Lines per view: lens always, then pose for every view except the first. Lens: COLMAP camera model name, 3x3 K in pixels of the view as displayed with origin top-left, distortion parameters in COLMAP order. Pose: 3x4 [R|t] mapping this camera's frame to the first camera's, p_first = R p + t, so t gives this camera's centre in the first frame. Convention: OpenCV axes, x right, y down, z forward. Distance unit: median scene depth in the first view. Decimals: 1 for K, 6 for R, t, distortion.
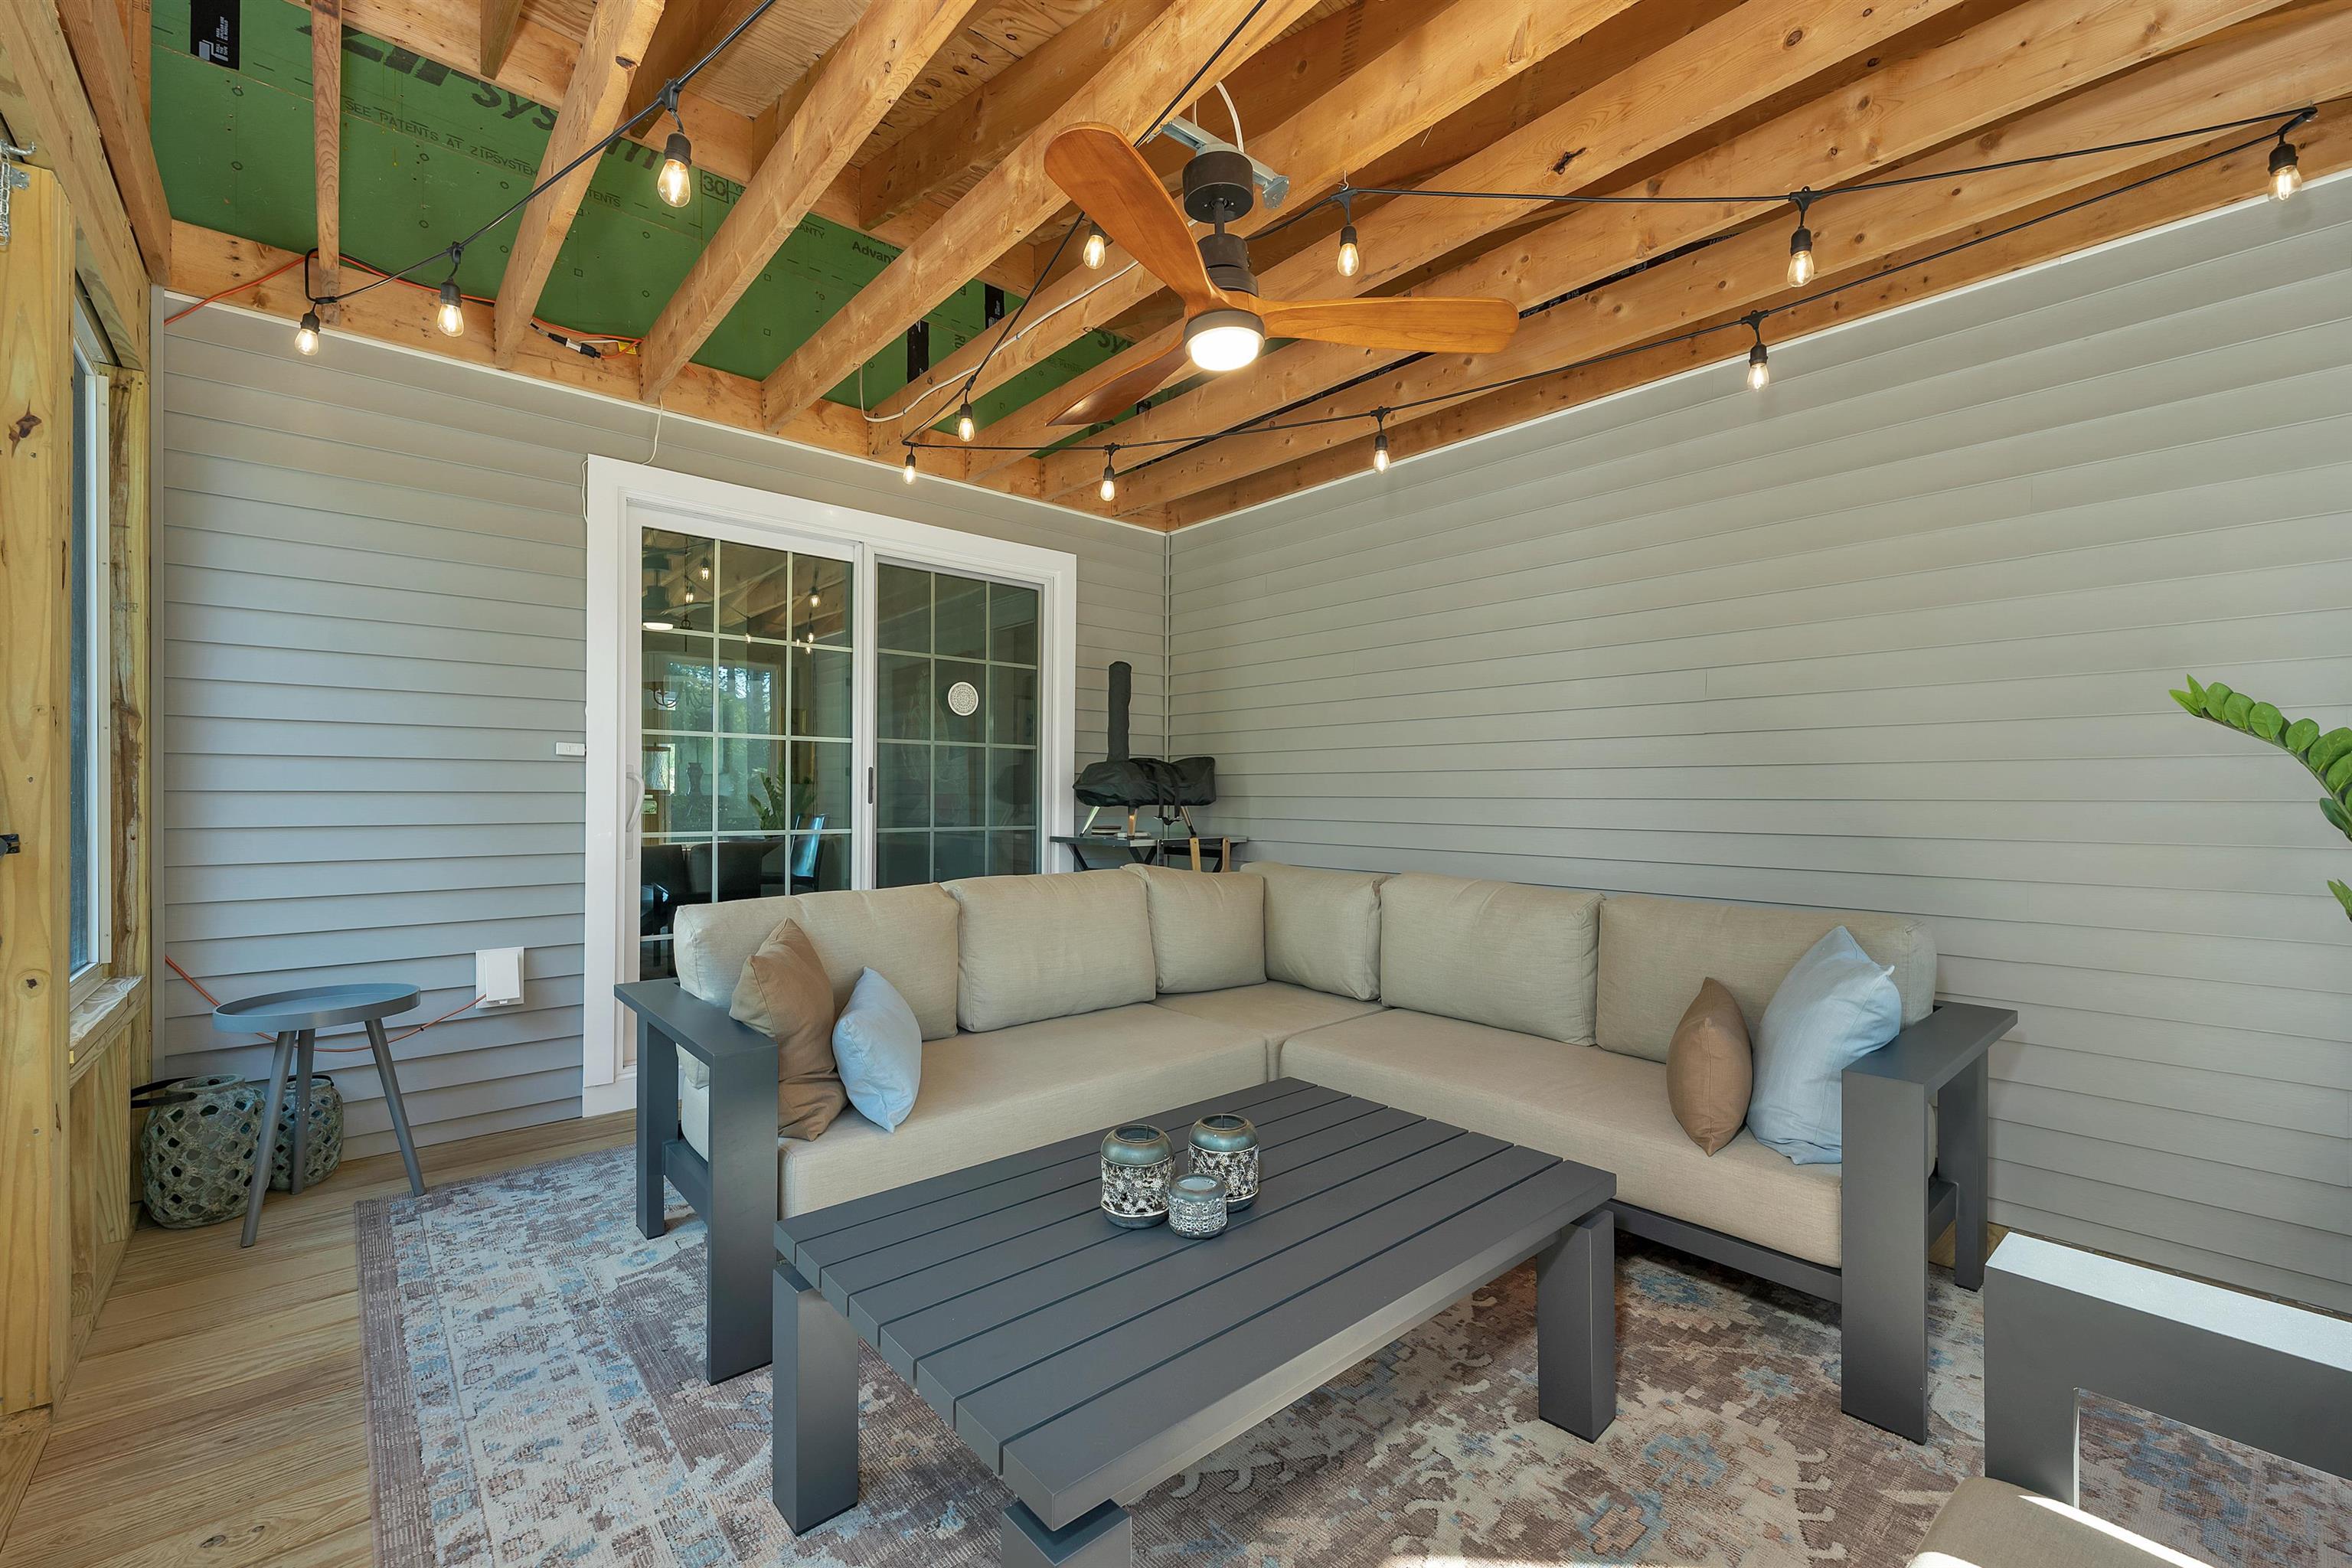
lens RADIAL K [[973.2, 0, 1167.5], [0, 973.2, 788.9], [0, 0, 1]] dist [0.002673, 0.000222]
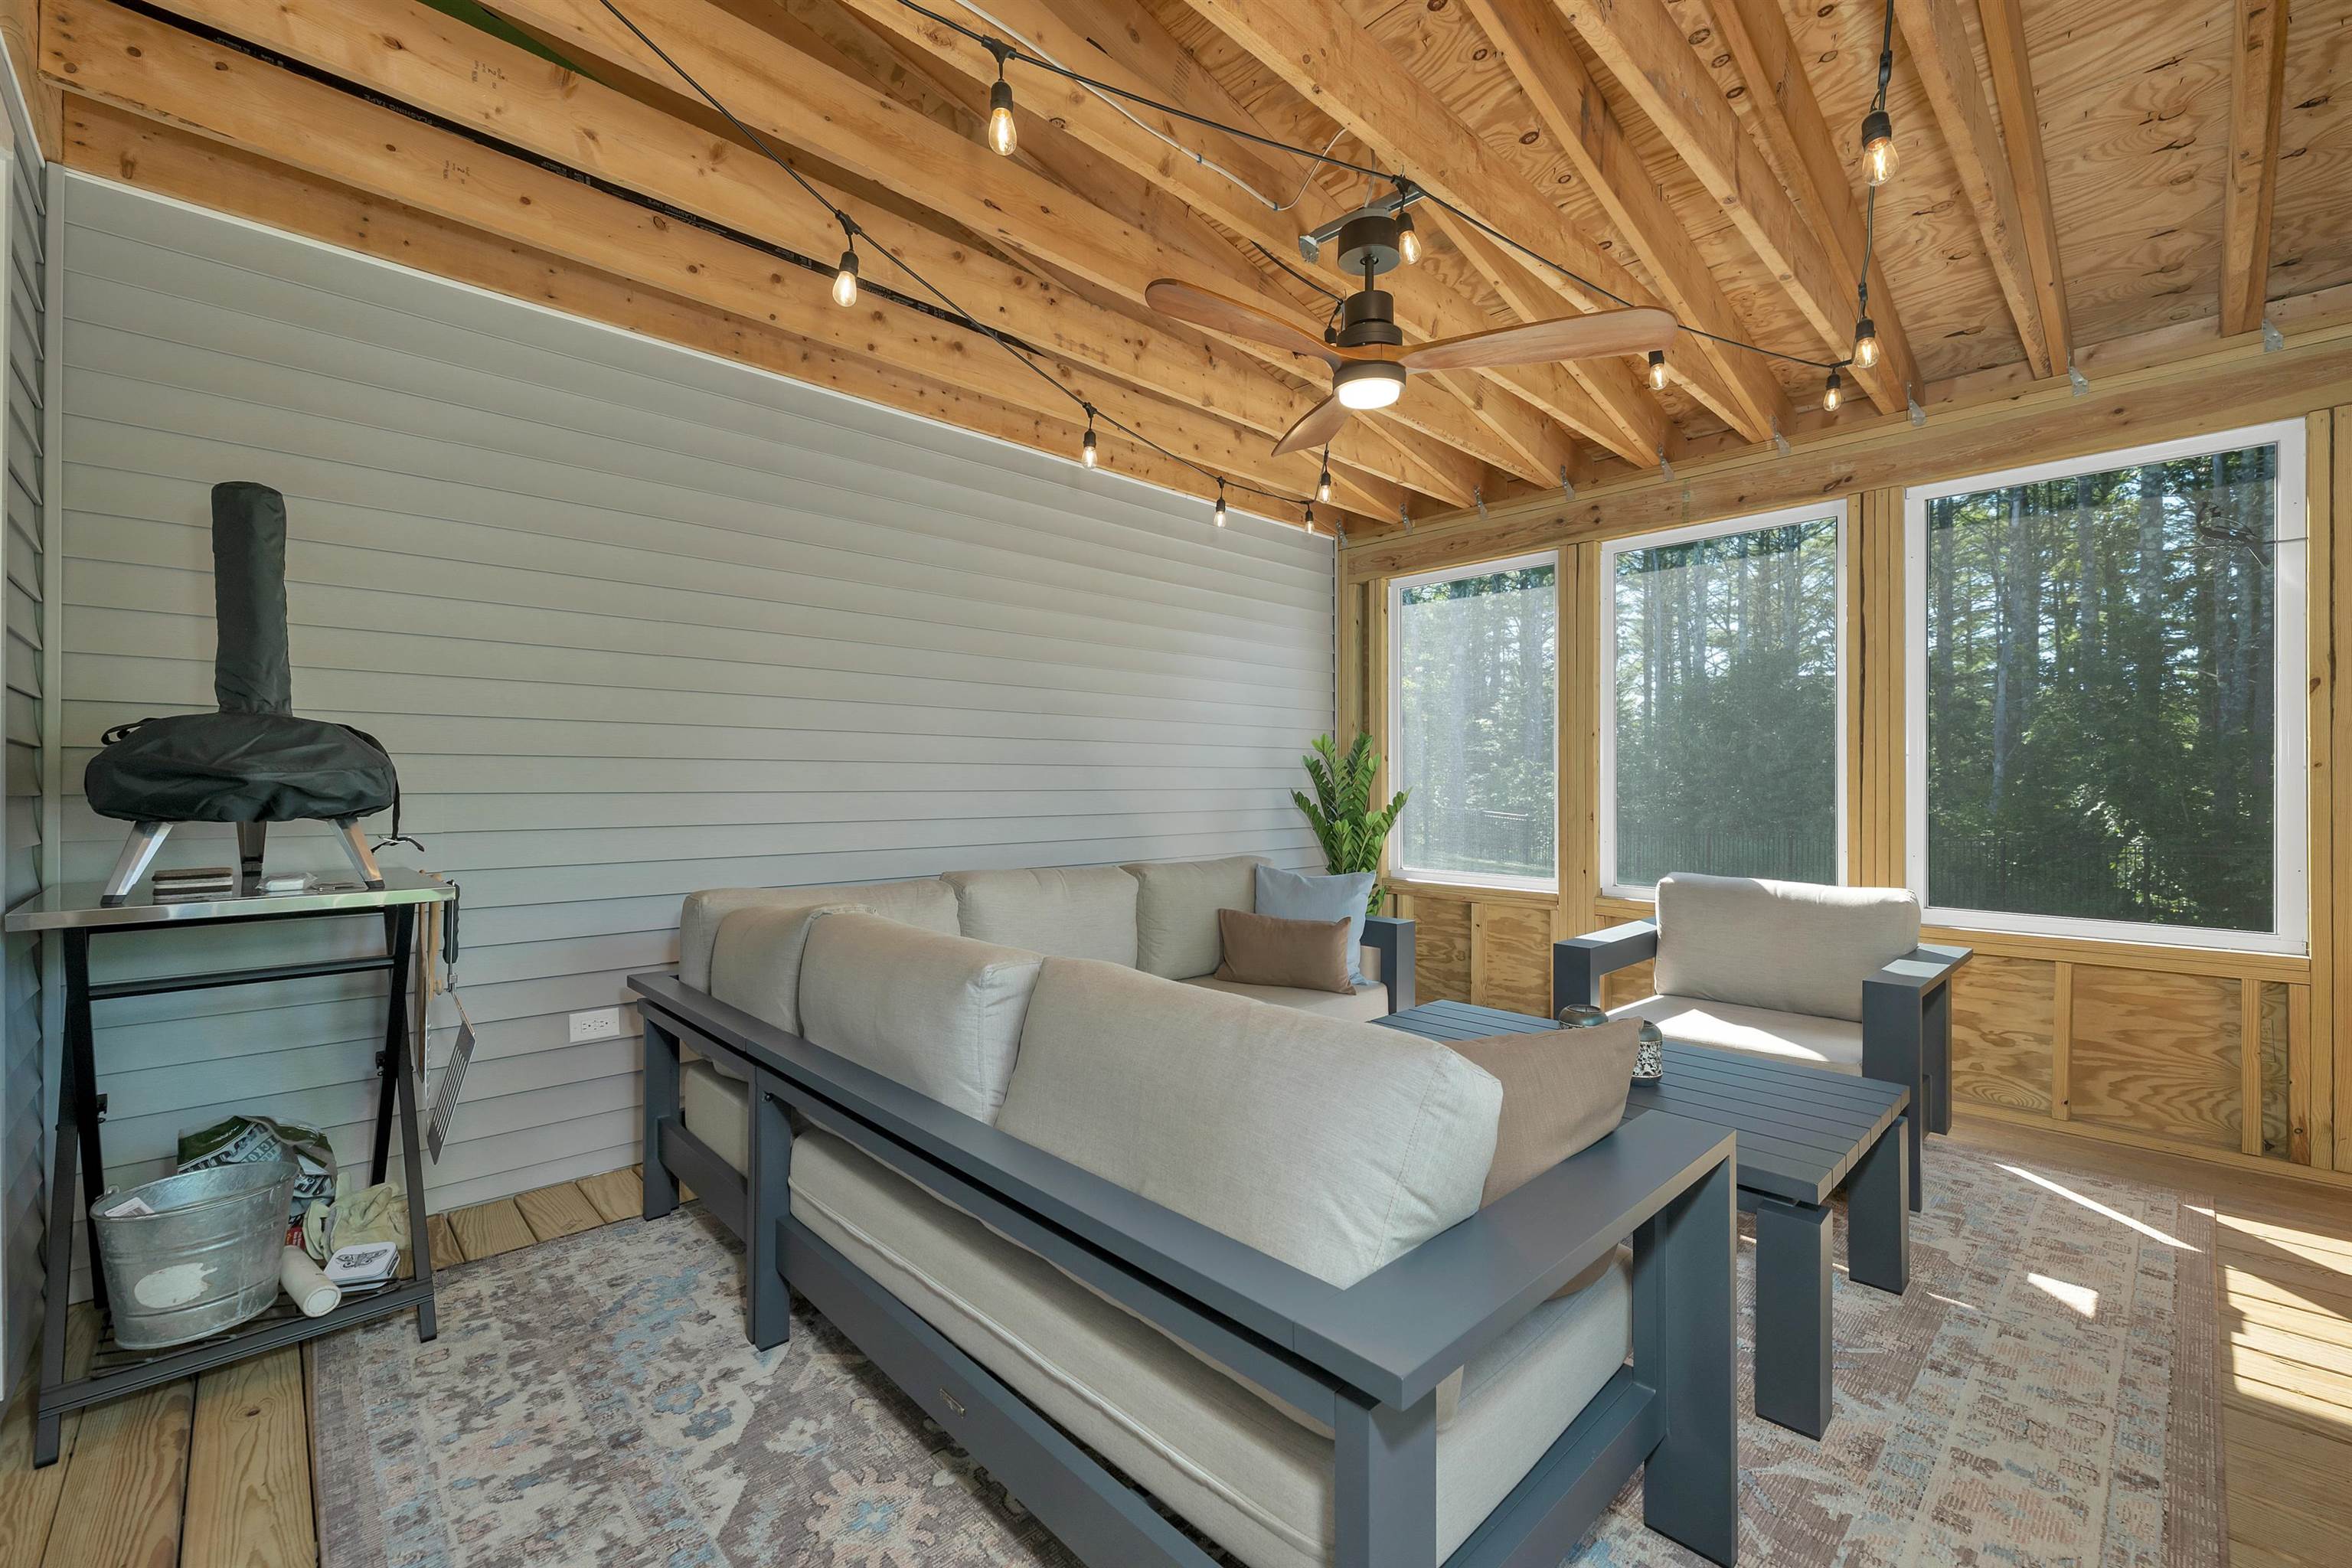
lens RADIAL K [[973.2, 0, 1160.2], [0, 973.2, 786.9], [0, 0, 1]] dist [0.002673, 0.000222]
pose [[-0.047740, -0.009553, 0.998814, -0.812308], [-0.006054, 0.999939, 0.009275, -0.008356], [-0.998841, -0.005604, -0.047795, 0.999814]]
